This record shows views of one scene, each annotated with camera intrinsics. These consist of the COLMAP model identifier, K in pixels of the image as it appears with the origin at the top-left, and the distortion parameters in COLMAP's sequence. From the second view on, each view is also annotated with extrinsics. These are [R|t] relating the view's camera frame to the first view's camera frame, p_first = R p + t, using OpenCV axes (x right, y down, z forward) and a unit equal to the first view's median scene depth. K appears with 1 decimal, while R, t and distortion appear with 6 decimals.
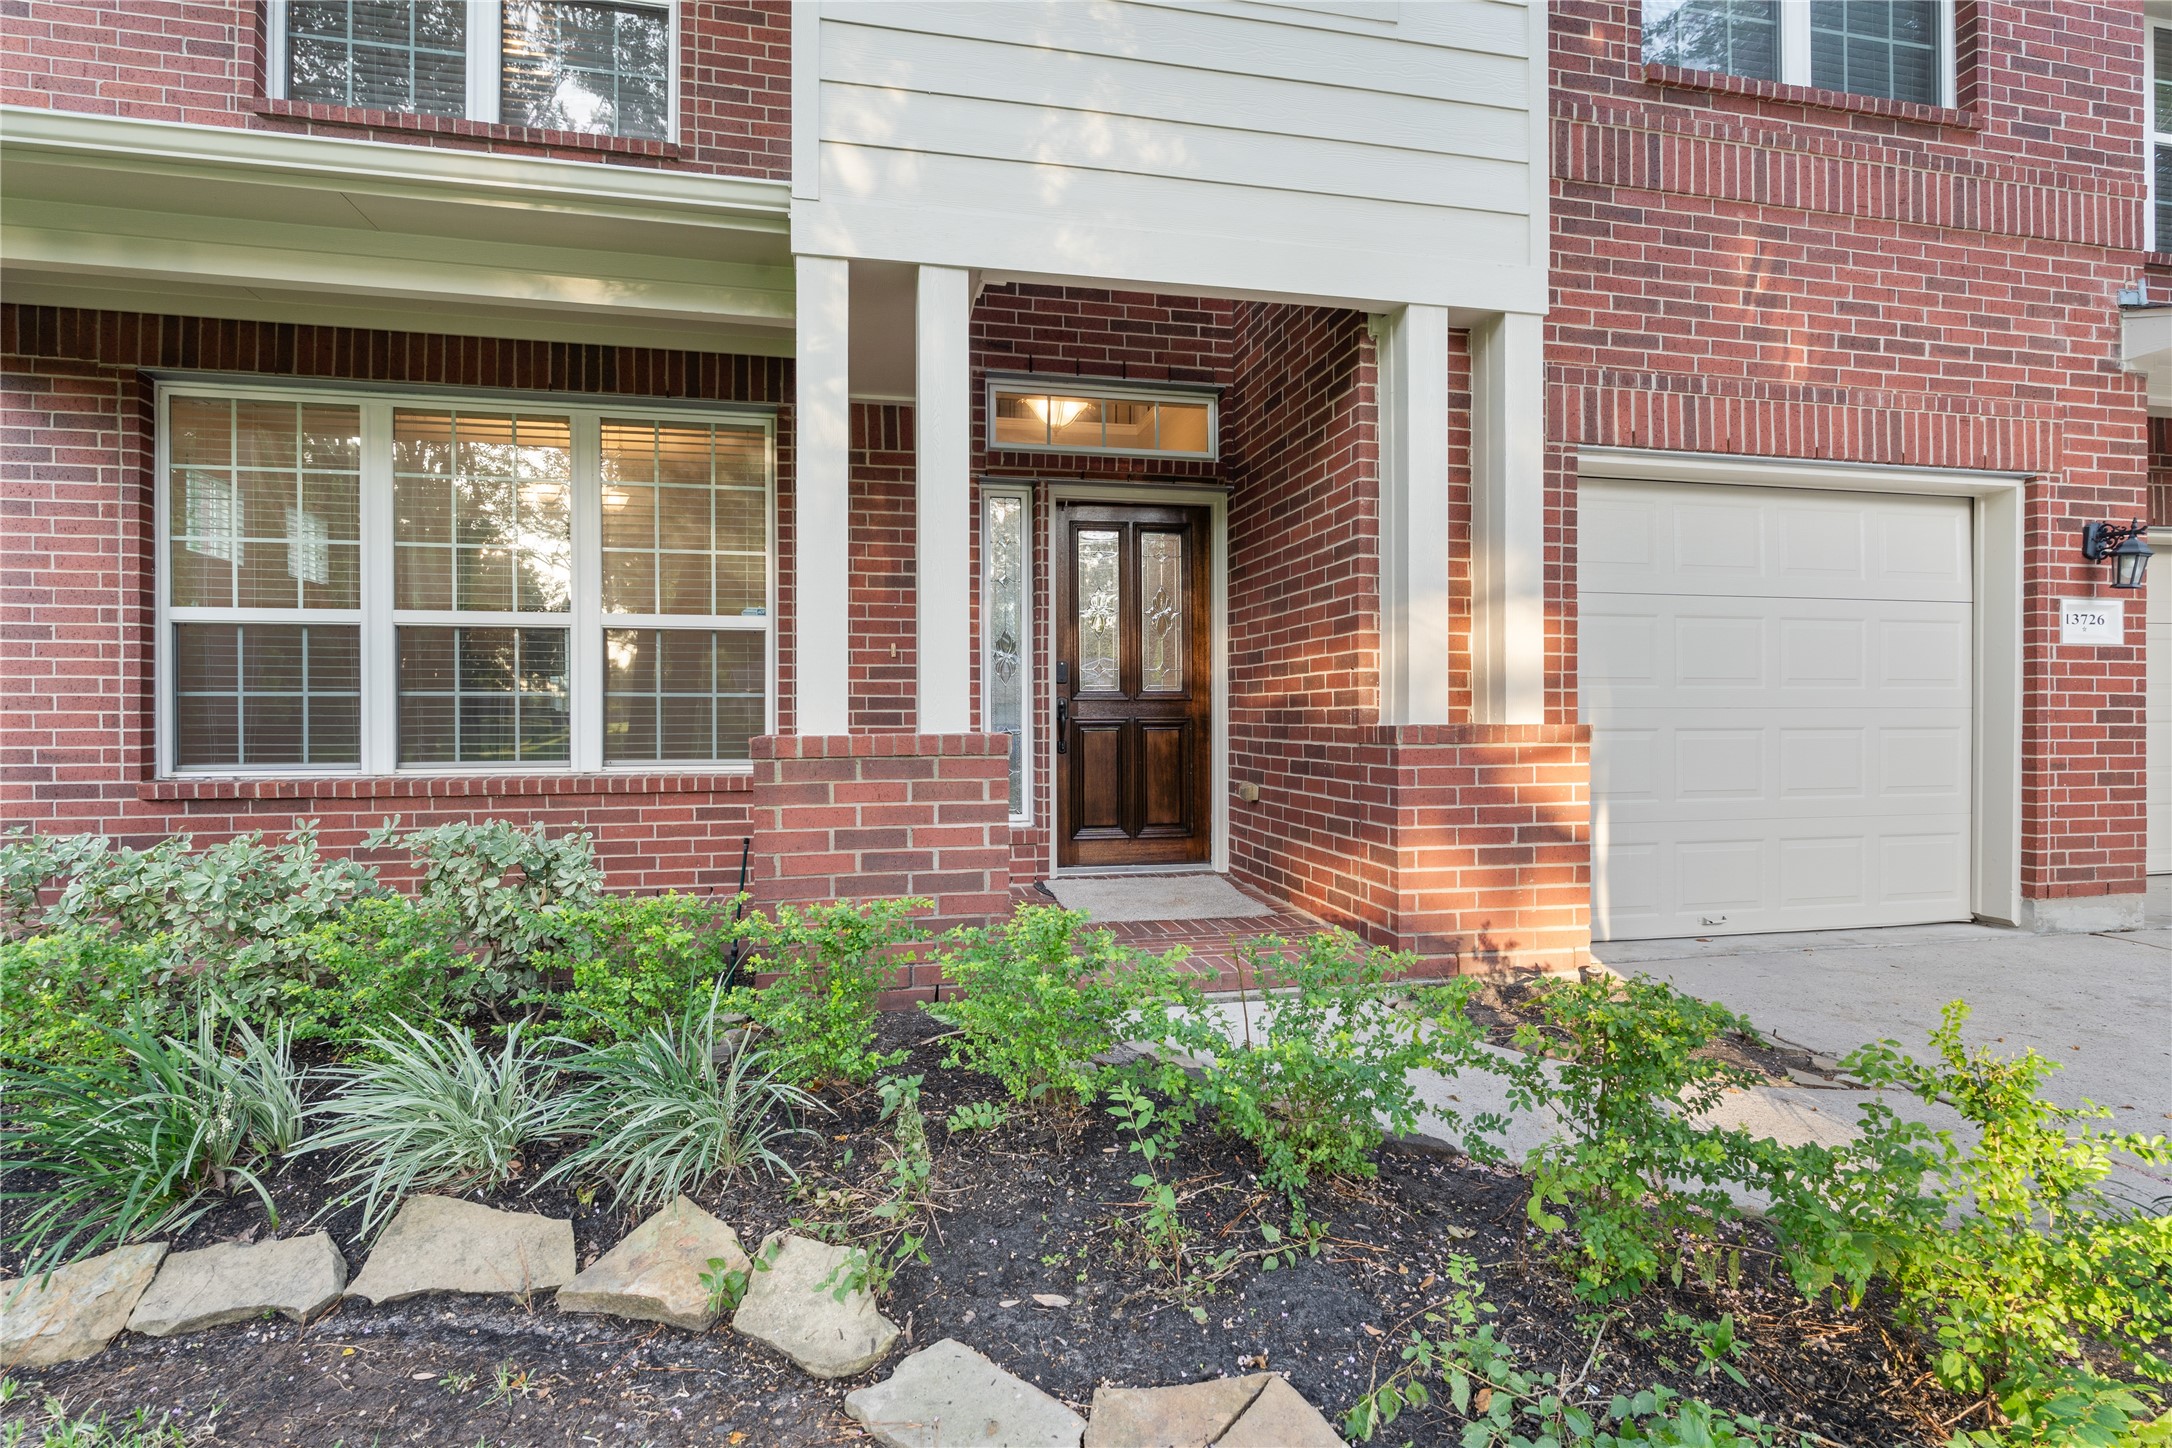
lens RADIAL K [[1027.1, 0, 1086.0], [0, 1027.1, 724.0], [0, 0, 1]] dist [0.015428, -0.000943]
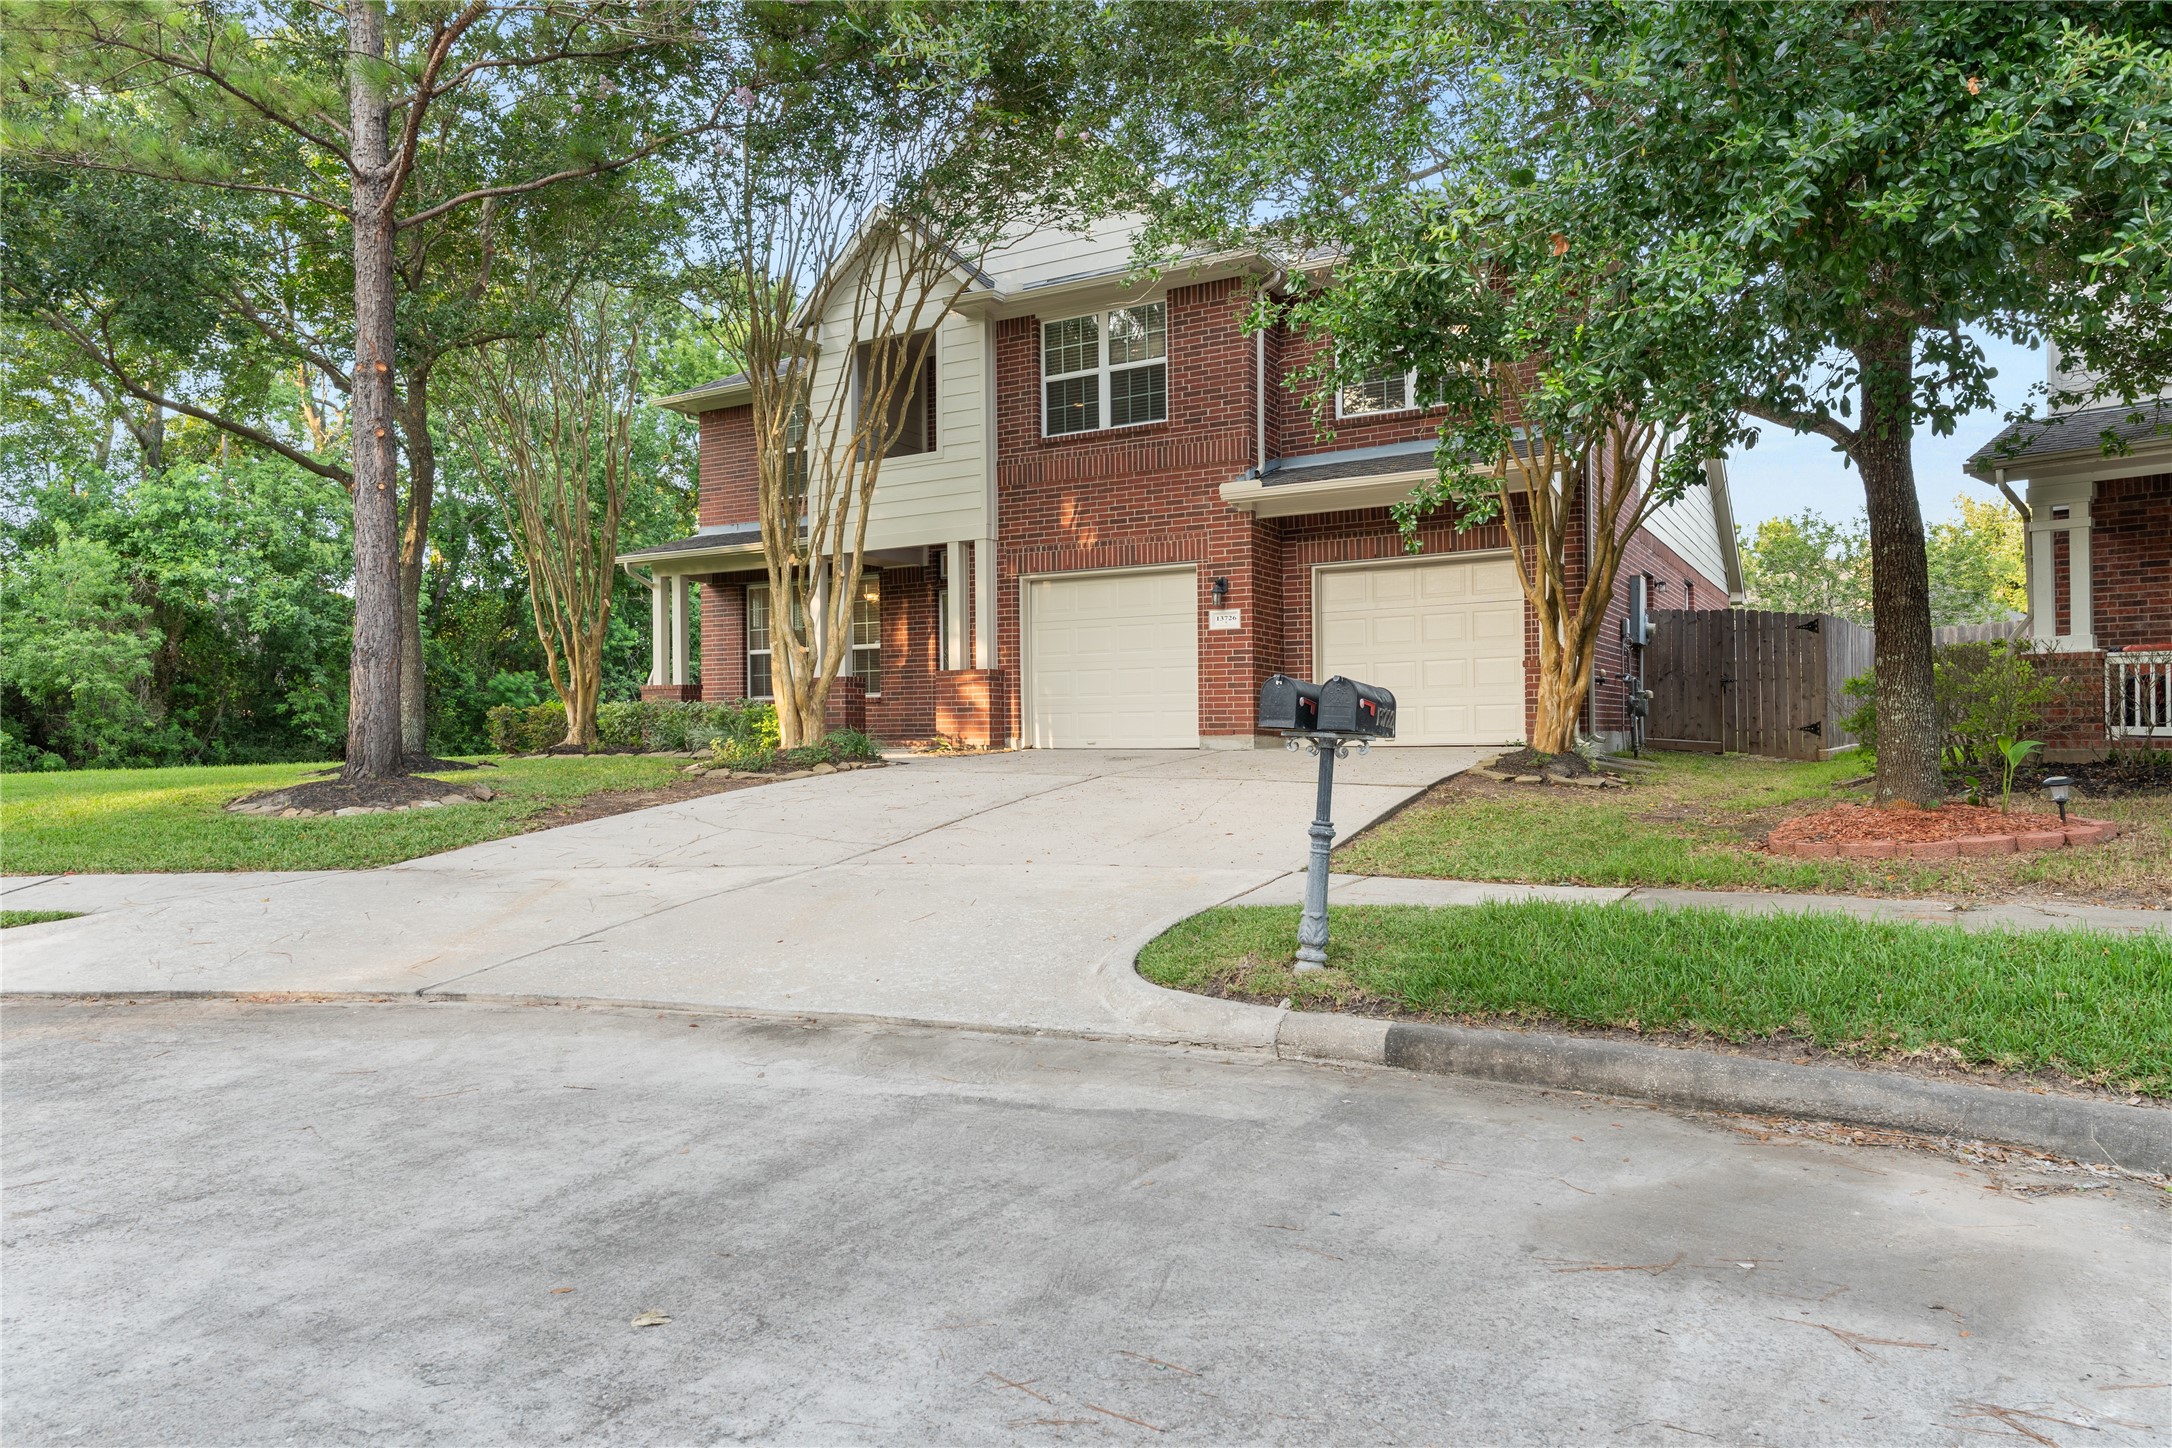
lens RADIAL K [[1381.3, 0, 1086.0], [0, 1381.3, 724.0], [0, 0, 1]] dist [-0.000121, -0.000015]
pose [[0.738735, -0.009466, -0.673929, 2.898765], [0.007900, 0.999954, -0.005385, 0.156759], [0.673950, -0.001346, 0.738776, -1.561004]]
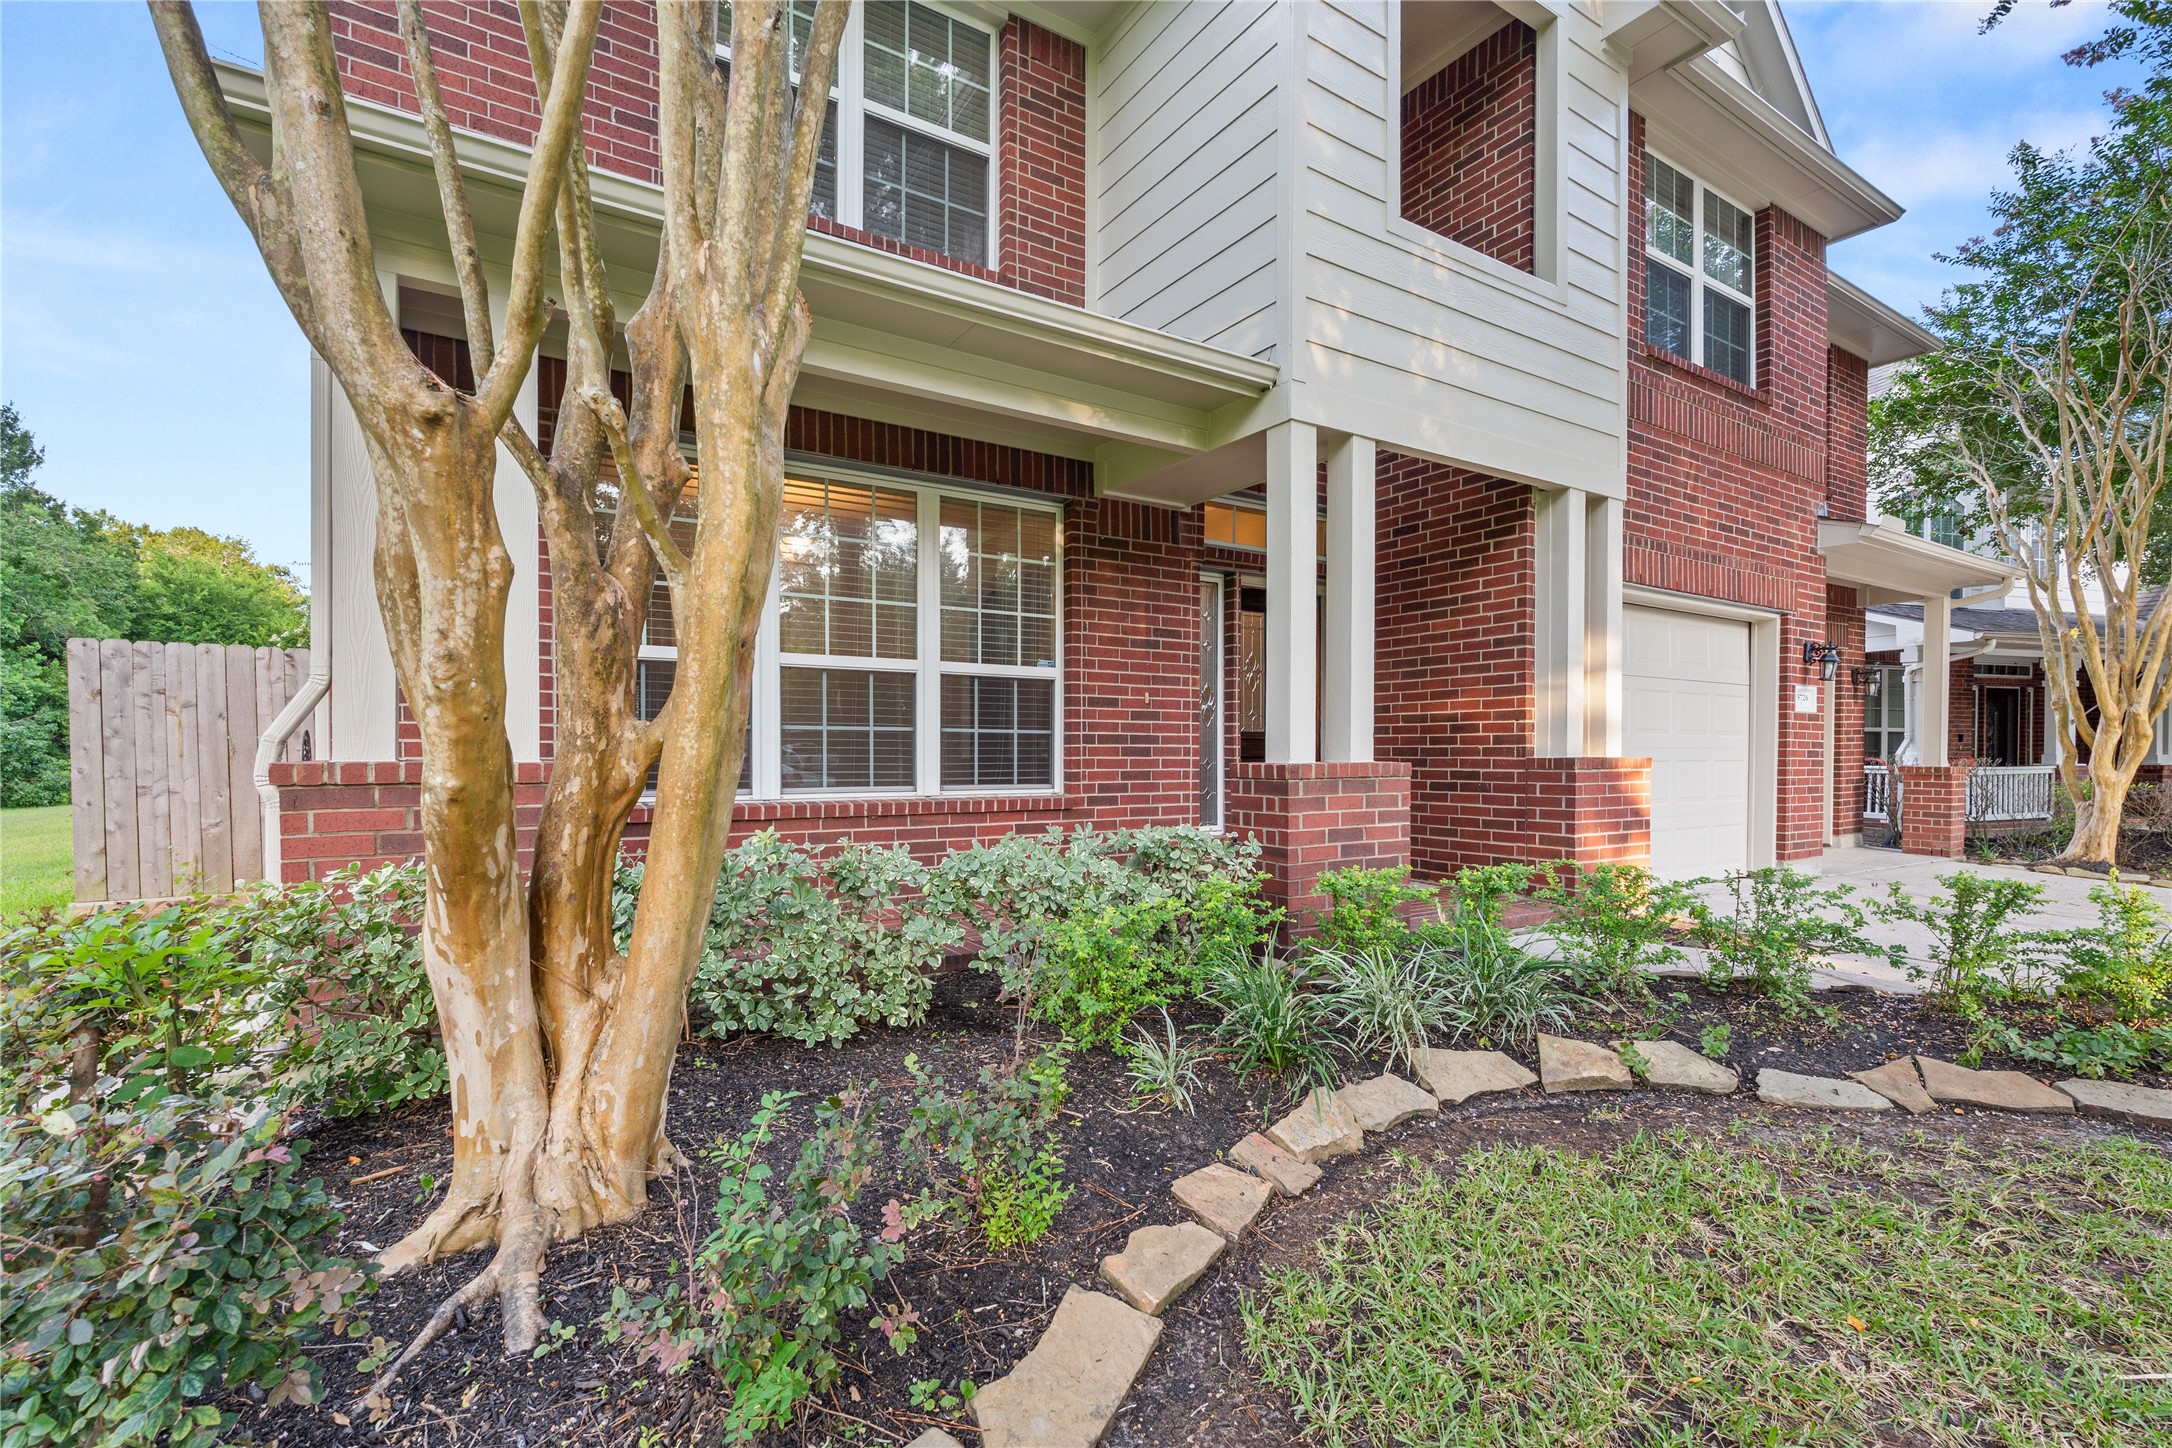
lens RADIAL K [[995.3, 0, 1088.3], [0, 995.3, 761.4], [0, 0, 1]] dist [0.033716, 0.000310]
pose [[0.932936, 0.001727, 0.360038, -0.752695], [-0.003220, 0.999989, 0.003549, 0.002897], [-0.360027, -0.004471, 0.932931, -0.135160]]
